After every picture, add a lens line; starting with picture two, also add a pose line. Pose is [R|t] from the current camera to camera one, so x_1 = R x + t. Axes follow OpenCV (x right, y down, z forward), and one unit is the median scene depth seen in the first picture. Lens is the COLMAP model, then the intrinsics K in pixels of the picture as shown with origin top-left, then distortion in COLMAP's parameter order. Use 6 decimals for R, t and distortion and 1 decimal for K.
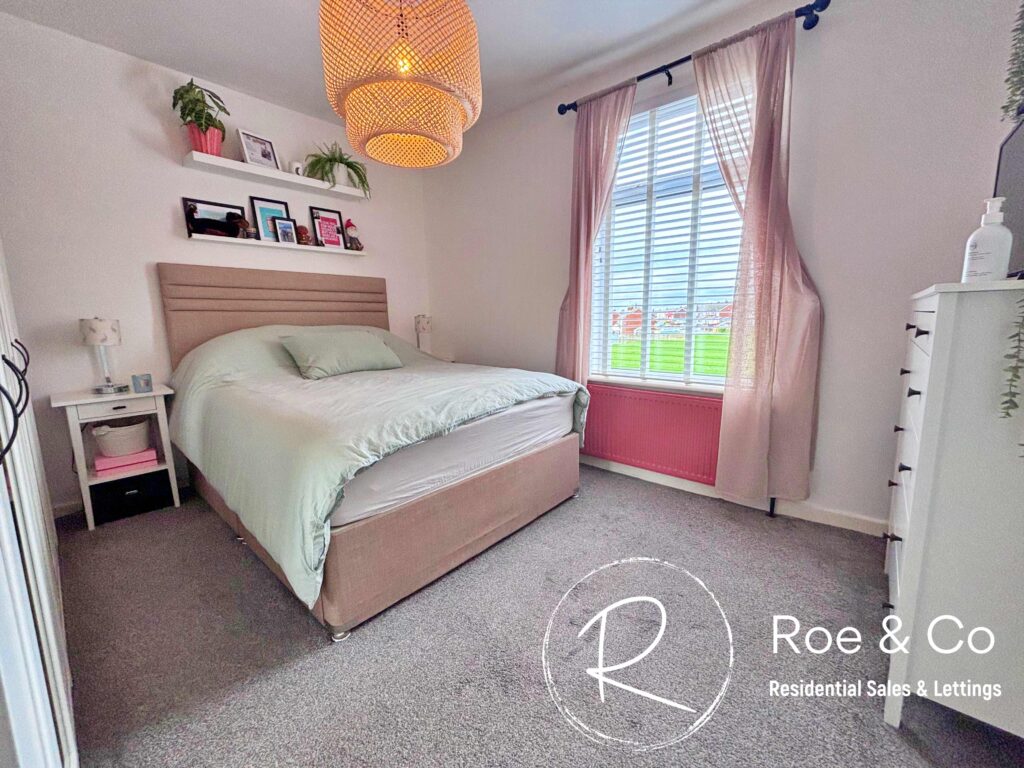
lens RADIAL K [[412.3, 0, 512.0], [0, 412.3, 384.0], [0, 0, 1]] dist [-0.002249, -0.000530]
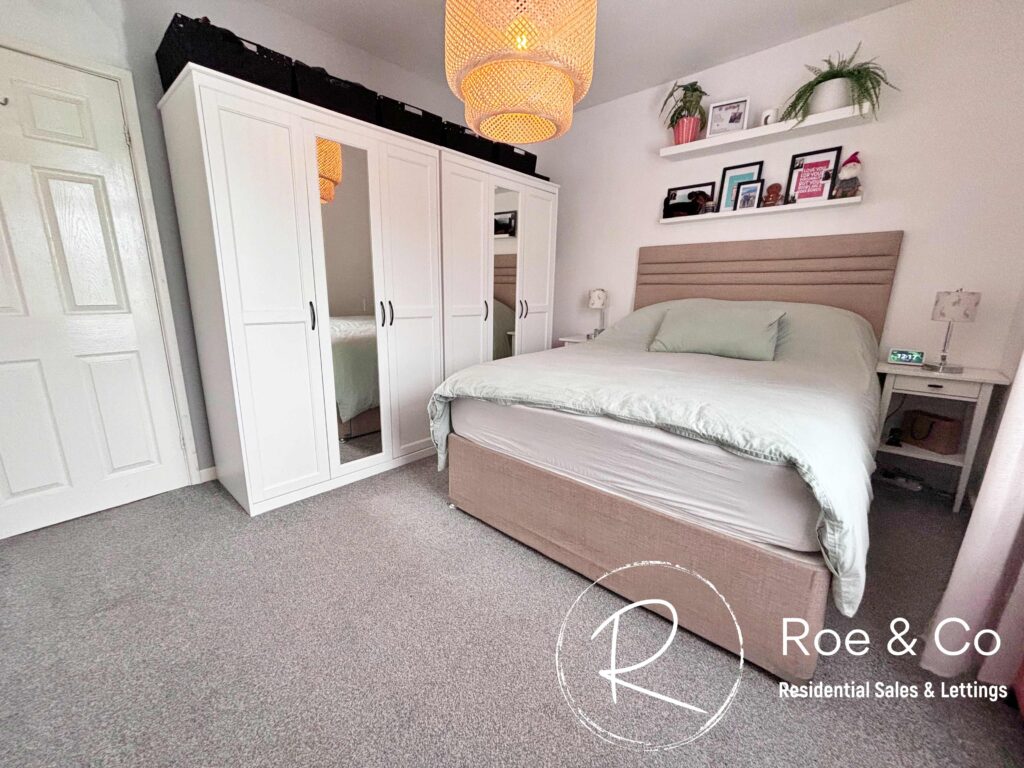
lens RADIAL K [[412.3, 0, 512.0], [0, 412.3, 384.0], [0, 0, 1]] dist [-0.002249, -0.000530]
pose [[-0.012974, 0.233691, -0.972224, 0.488614], [-0.172131, 0.957269, 0.232394, -0.100378], [0.984989, 0.170365, 0.027806, 0.575577]]
